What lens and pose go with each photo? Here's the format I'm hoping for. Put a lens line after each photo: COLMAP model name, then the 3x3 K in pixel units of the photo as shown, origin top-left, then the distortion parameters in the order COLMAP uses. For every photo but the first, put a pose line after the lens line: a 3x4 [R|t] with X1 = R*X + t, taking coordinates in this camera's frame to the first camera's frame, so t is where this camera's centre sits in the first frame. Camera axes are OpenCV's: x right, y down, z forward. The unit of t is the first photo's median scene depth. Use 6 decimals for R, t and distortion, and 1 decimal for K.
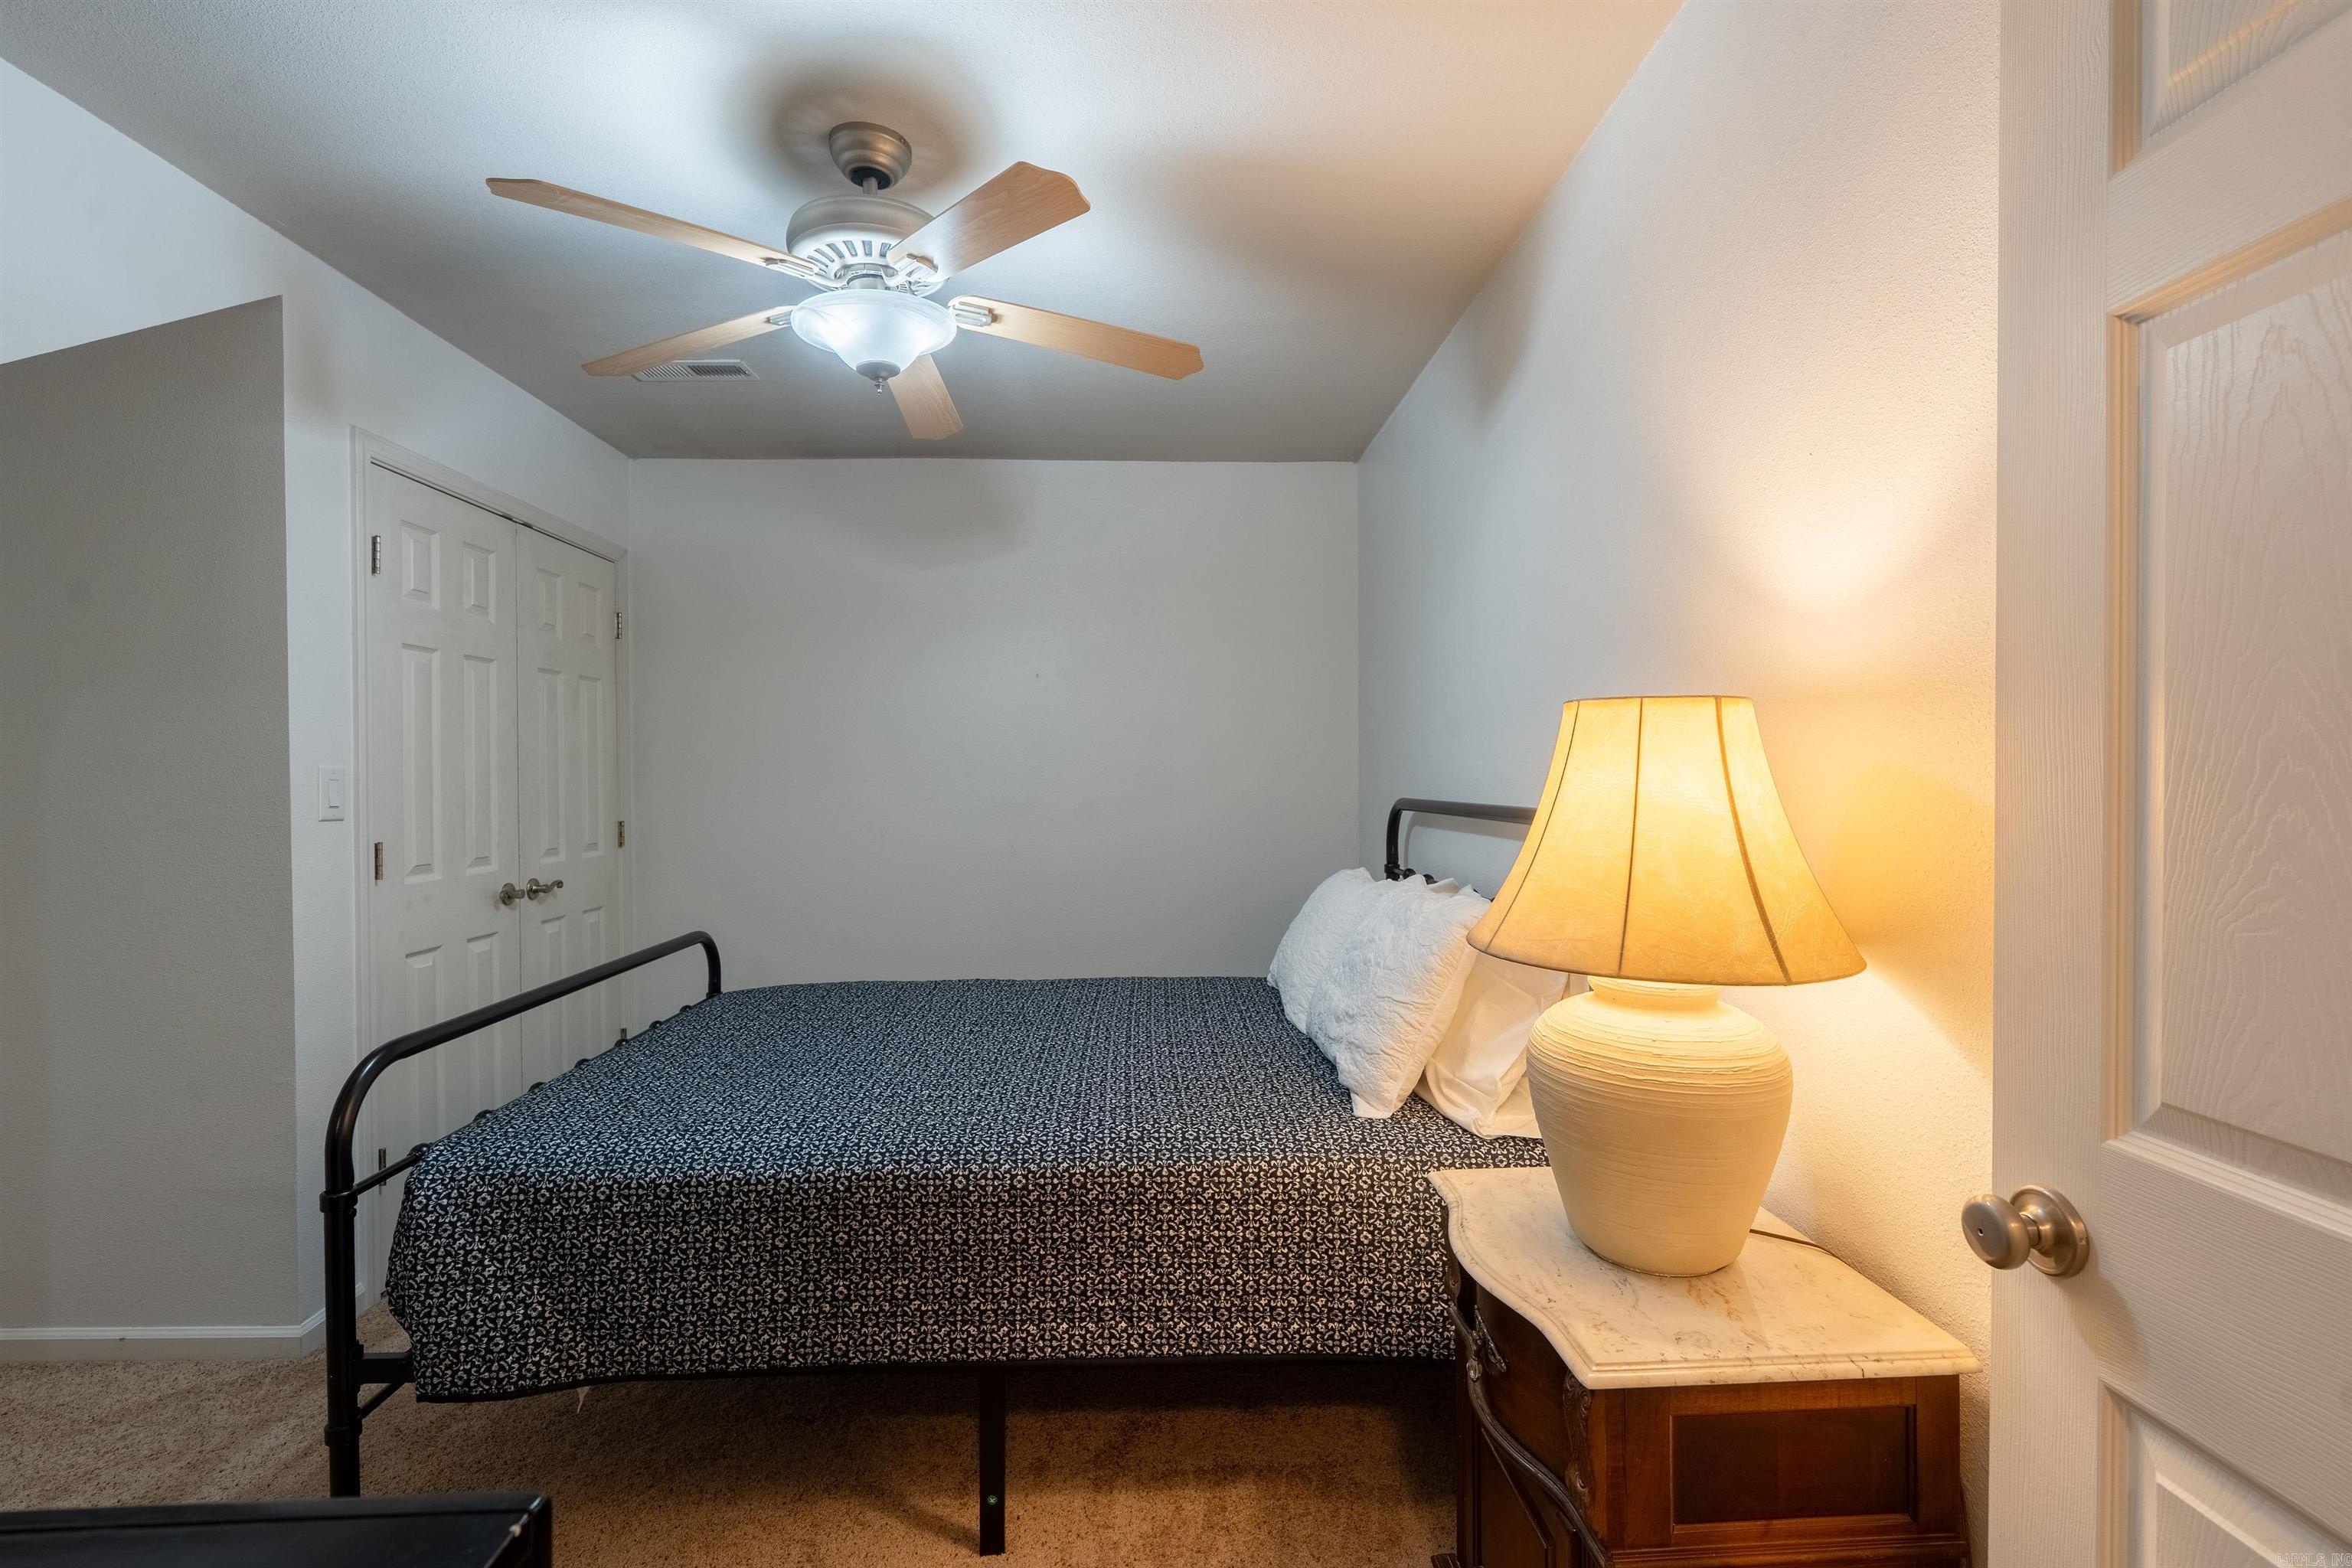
lens RADIAL K [[1055.9, 0, 1183.7], [0, 1055.9, 783.7], [0, 0, 1]] dist [-0.006521, 0.002478]
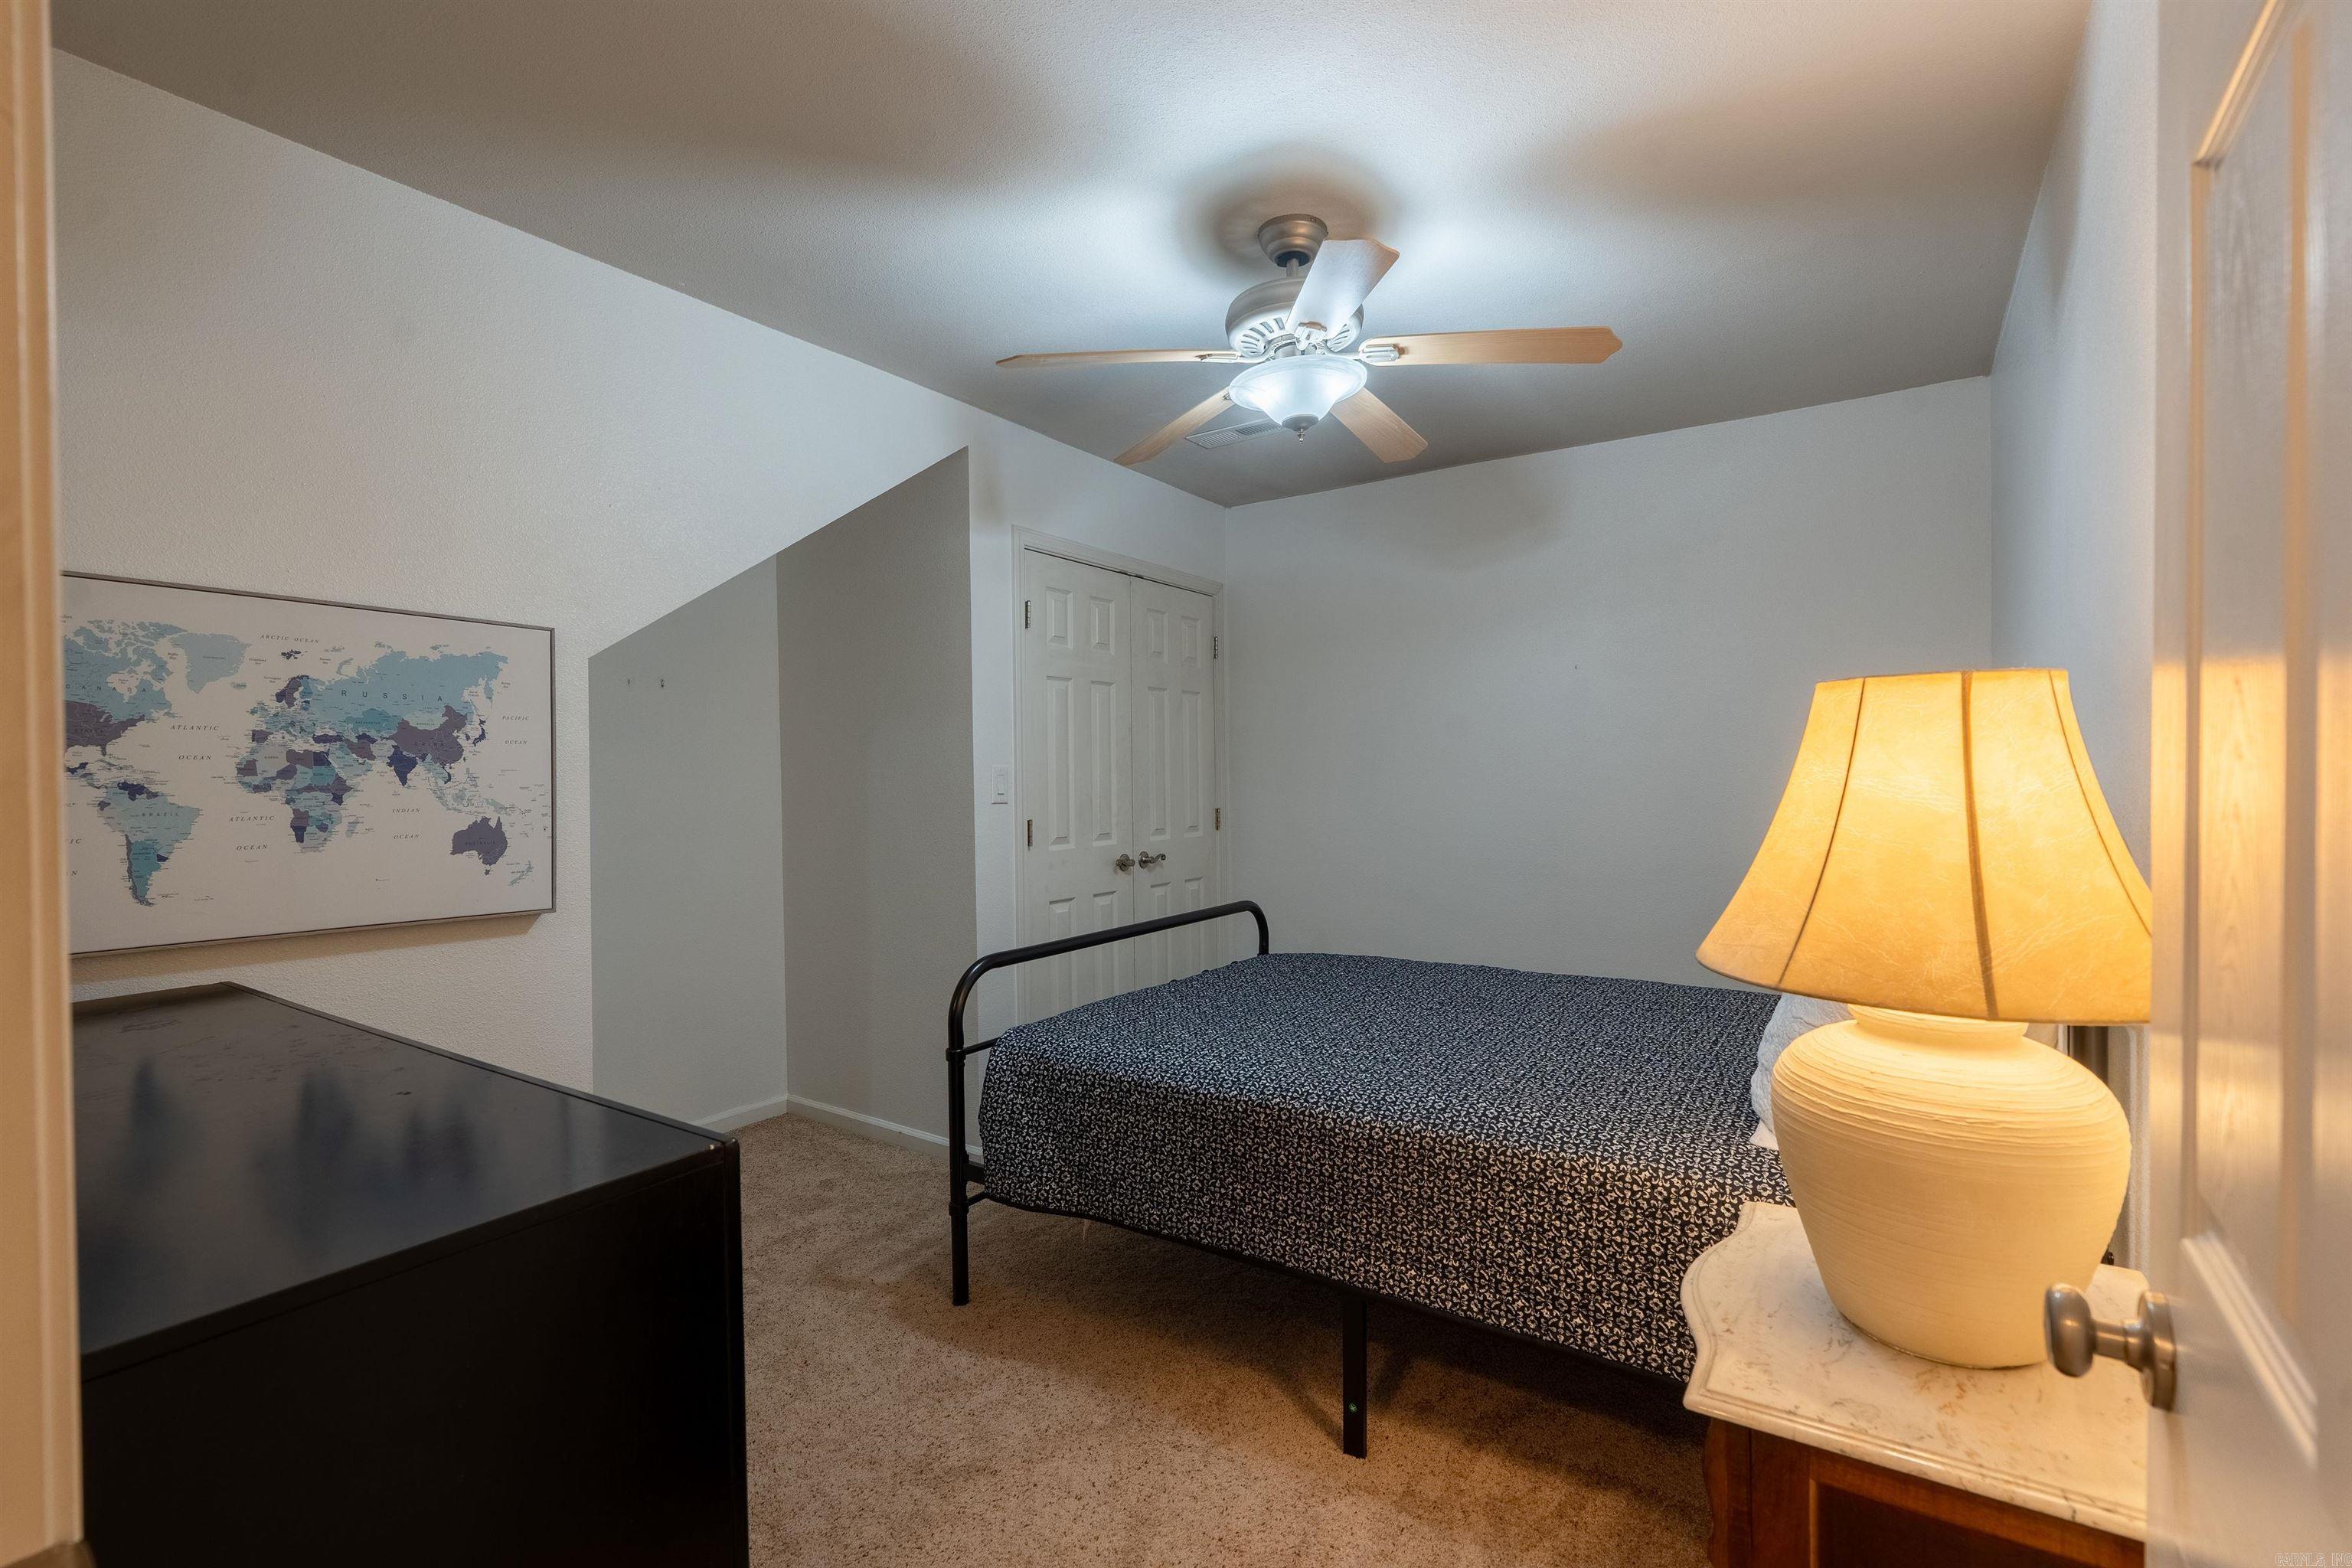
lens RADIAL K [[1055.9, 0, 1173.3], [0, 1055.9, 783.8], [0, 0, 1]] dist [-0.006521, 0.002478]
pose [[0.804431, 0.002570, -0.594041, 0.300486], [0.001062, 0.999983, 0.005764, 0.000283], [0.594046, -0.005267, 0.804414, -0.022984]]
